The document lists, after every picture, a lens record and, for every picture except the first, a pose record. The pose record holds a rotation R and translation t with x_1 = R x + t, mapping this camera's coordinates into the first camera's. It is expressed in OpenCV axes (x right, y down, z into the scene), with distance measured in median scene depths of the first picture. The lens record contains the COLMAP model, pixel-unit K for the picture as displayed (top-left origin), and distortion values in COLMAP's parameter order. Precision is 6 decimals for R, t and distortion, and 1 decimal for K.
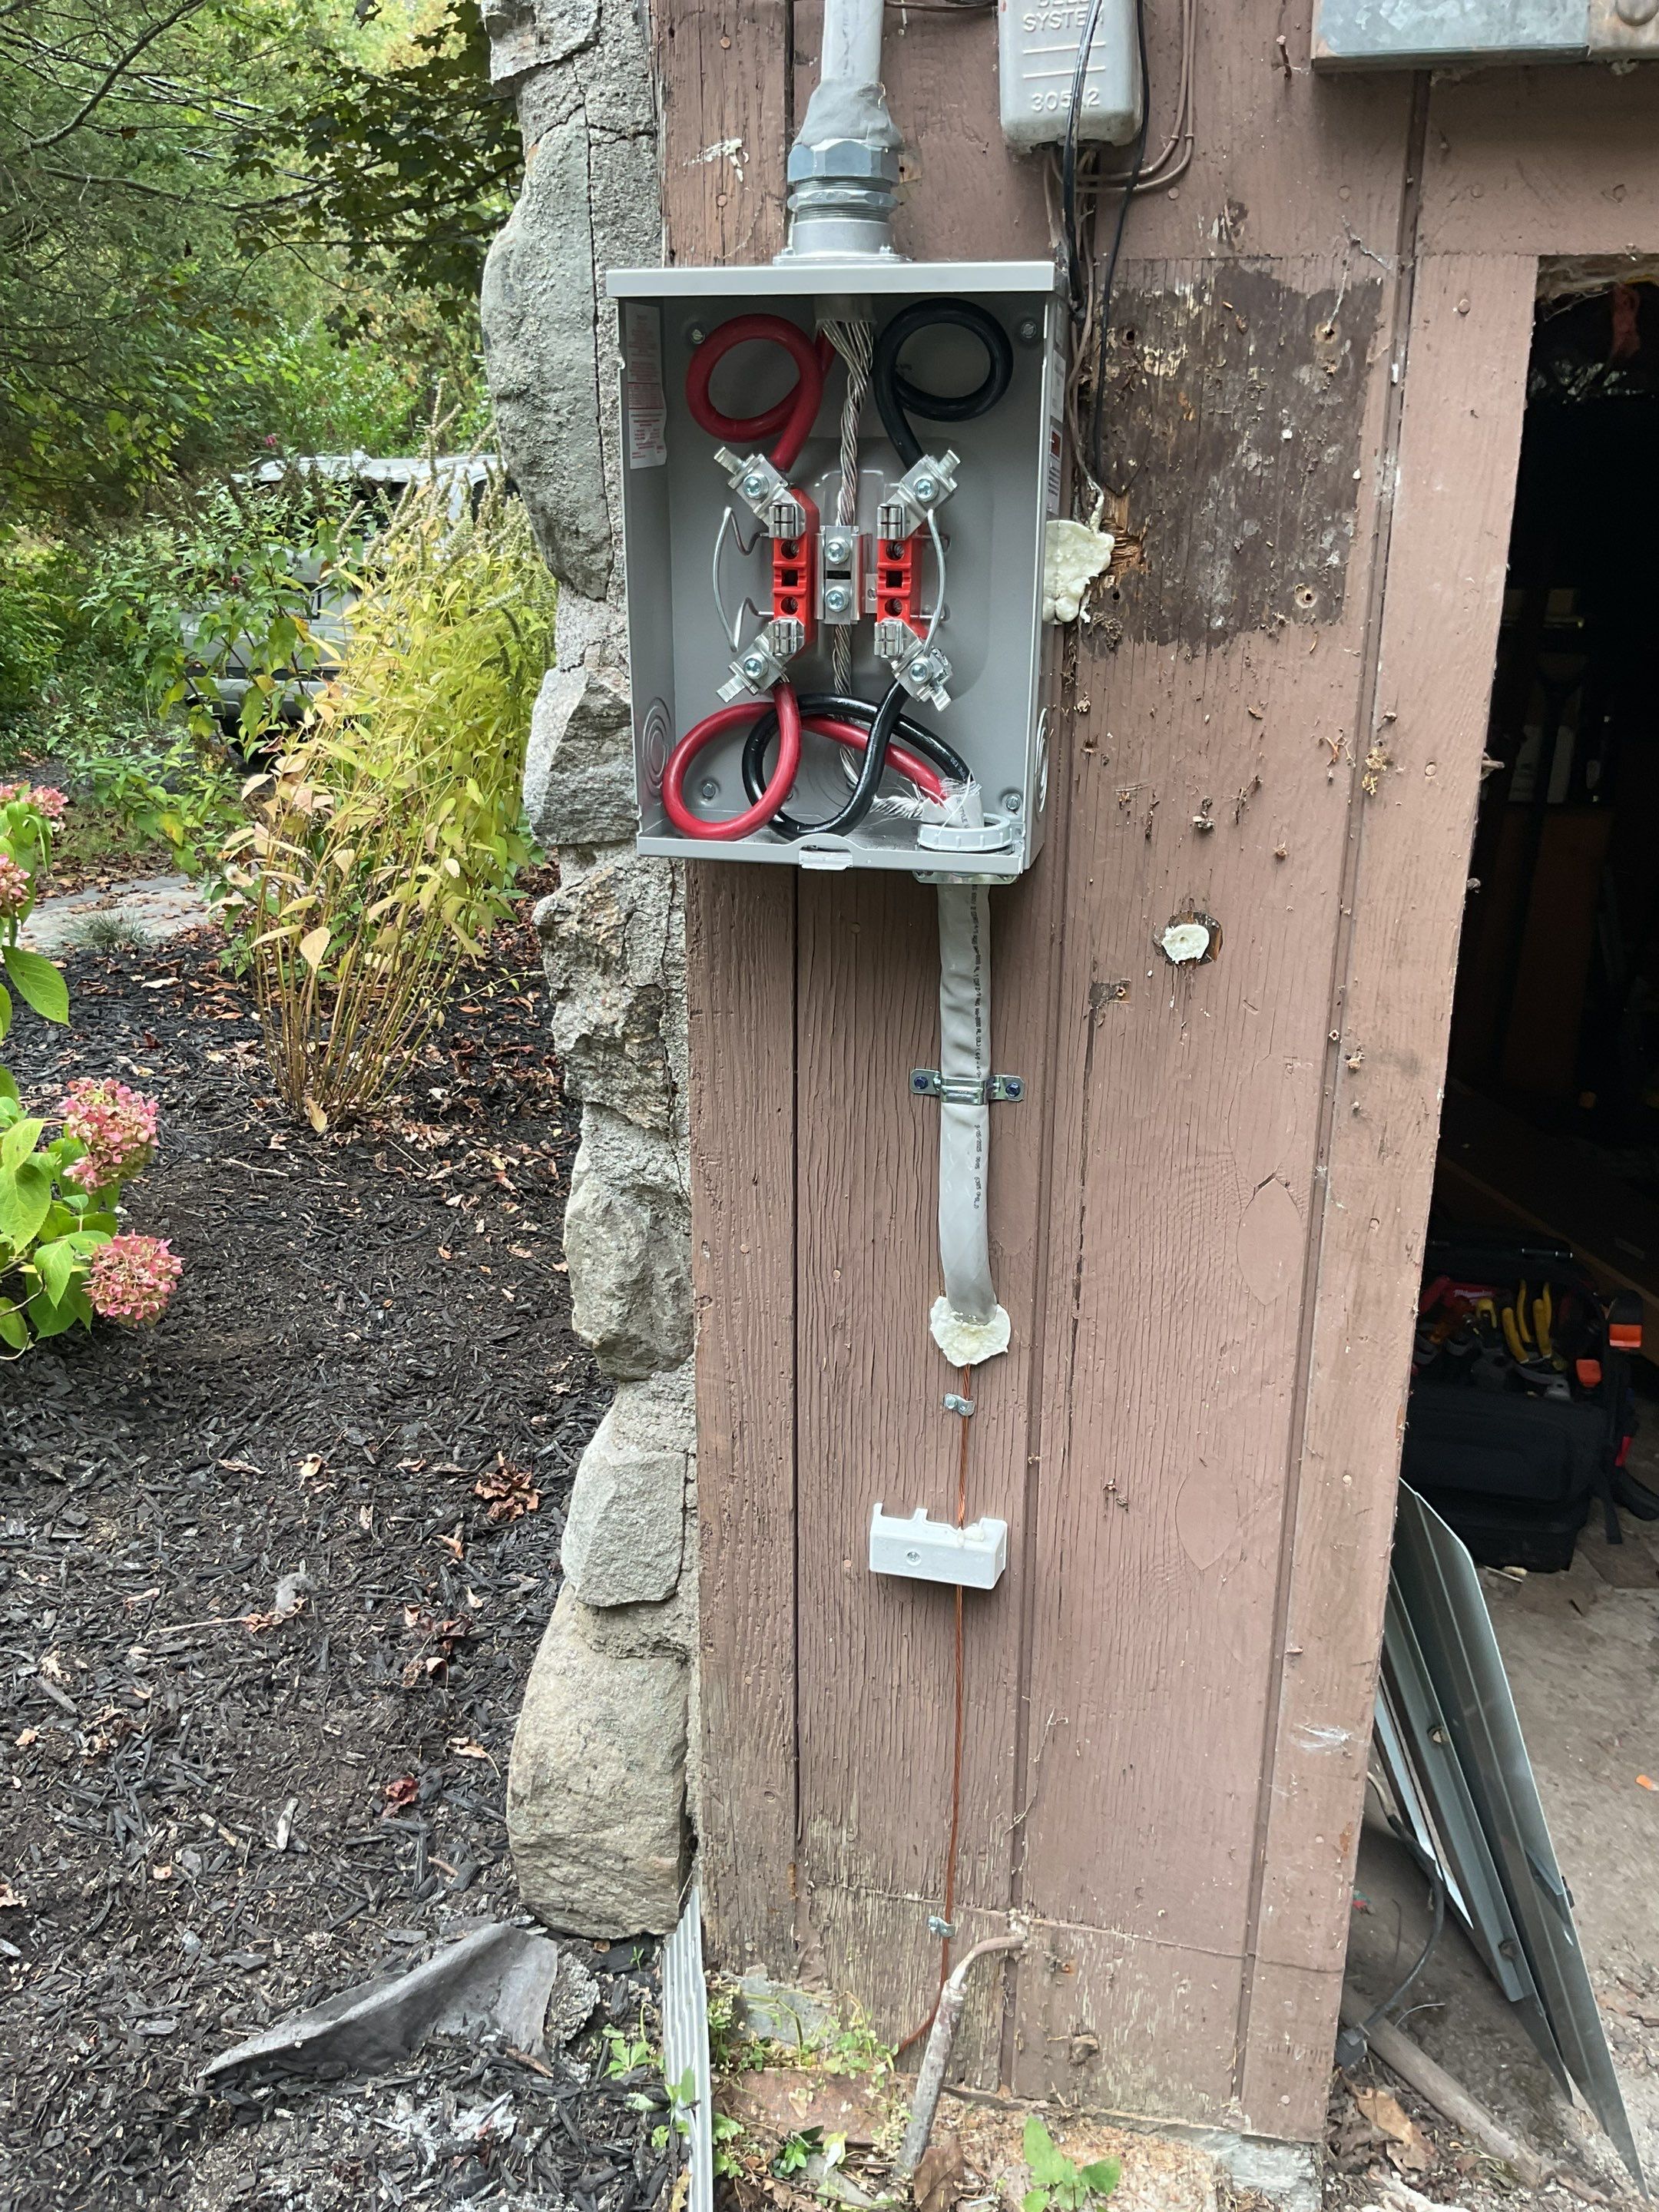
lens RADIAL K [[1868.4, 0, 829.5], [0, 1868.4, 1106.0], [0, 0, 1]] dist [0.117093, -0.237270]
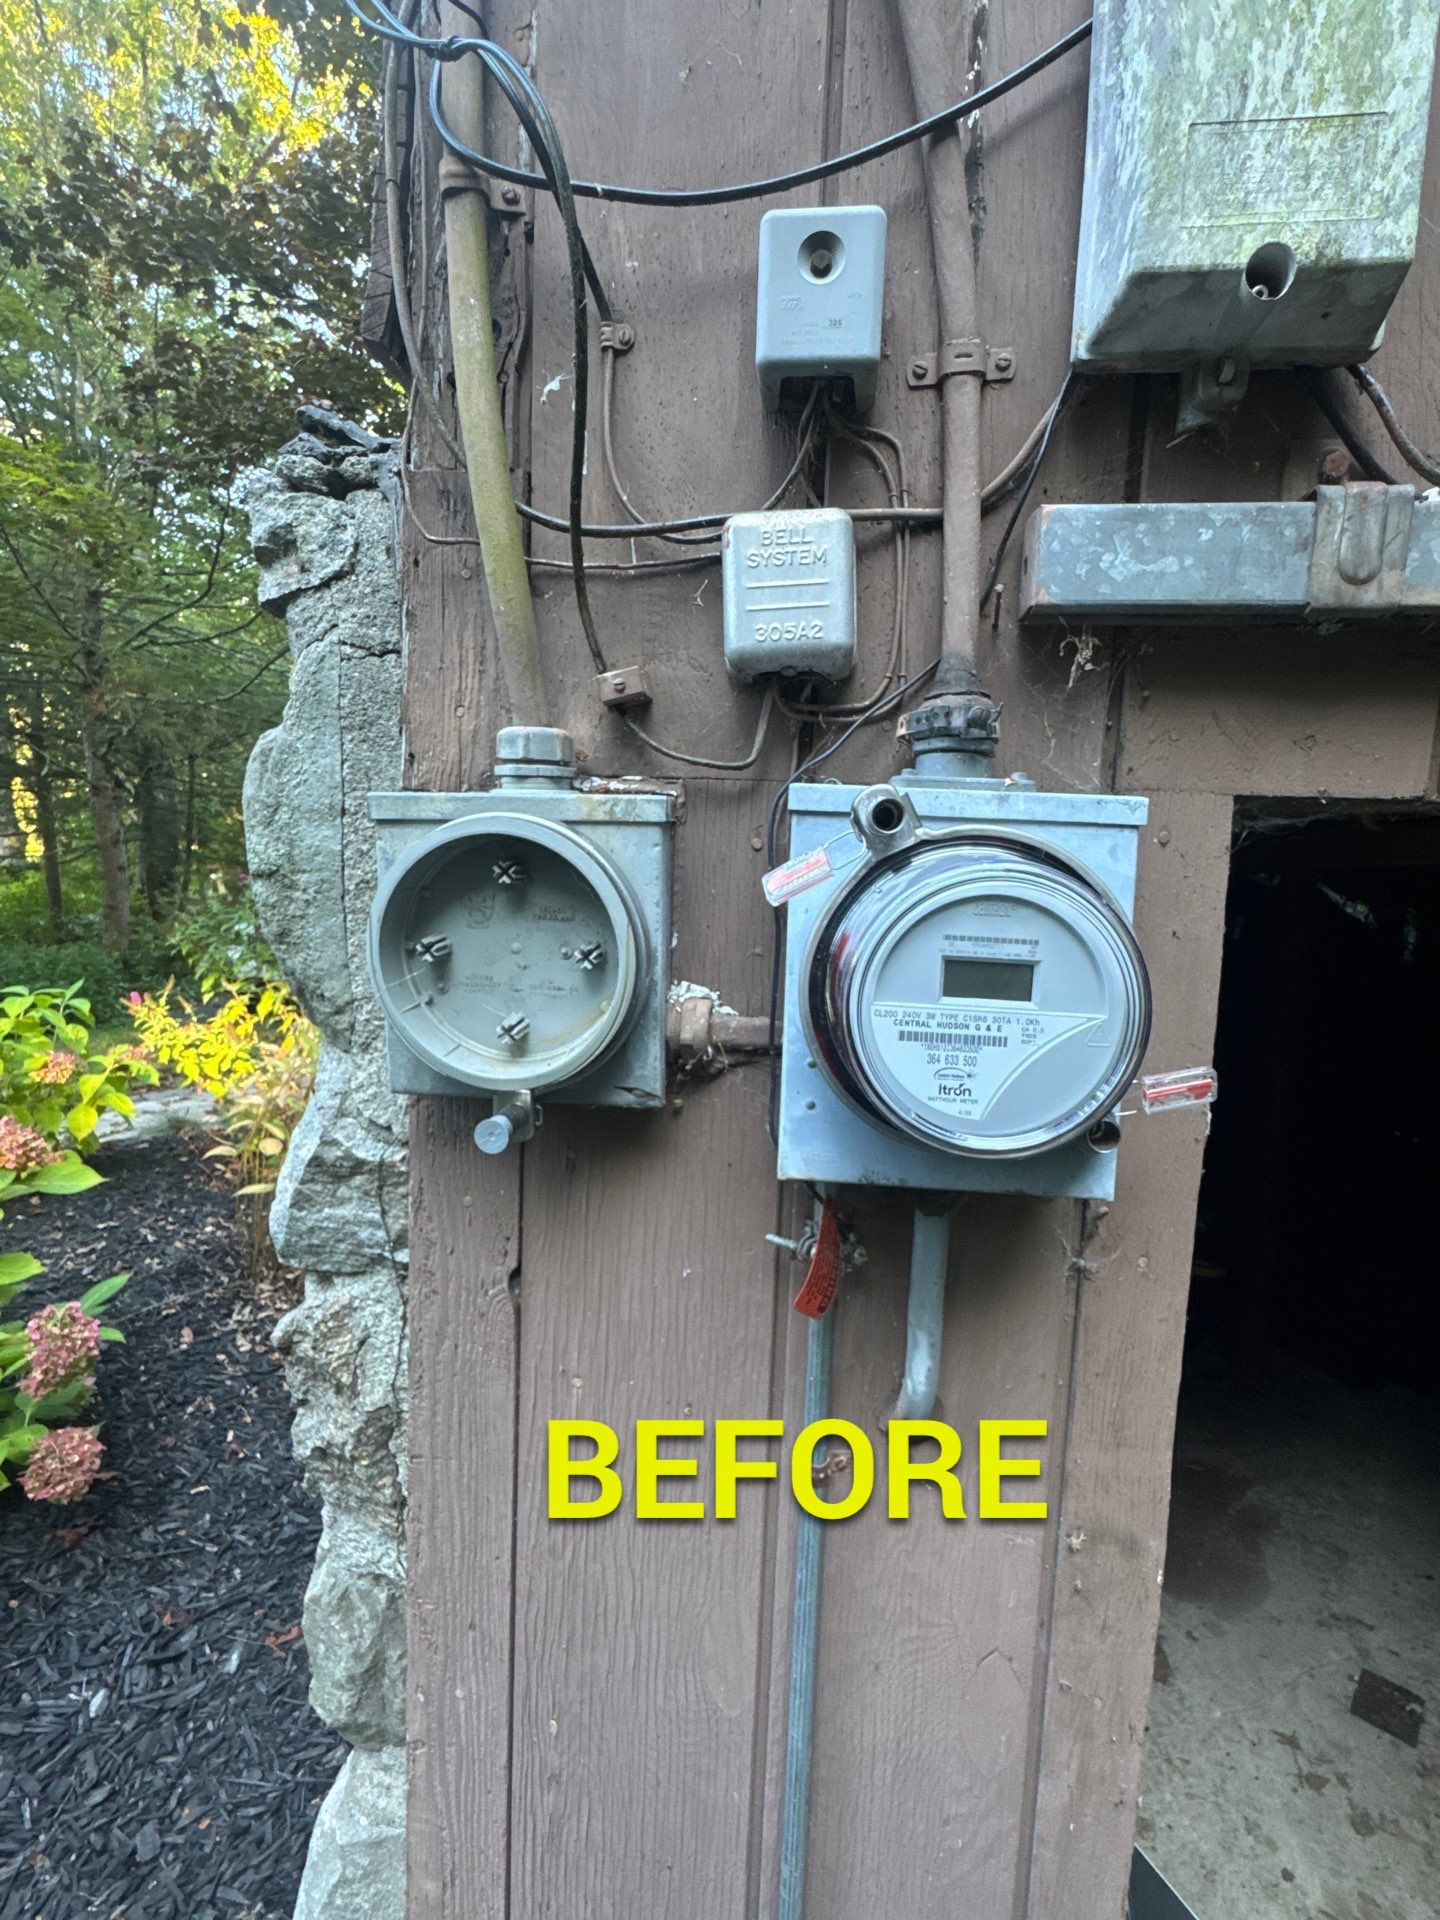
lens RADIAL K [[965.8, 0, 720.0], [0, 965.8, 960.0], [0, 0, 1]] dist [-0.001511, -0.015472]
pose [[0.994478, 0.026089, 0.101647, 0.030108], [-0.002112, 0.973385, -0.229166, -0.188117], [-0.104920, 0.227686, 0.968066, 0.422243]]
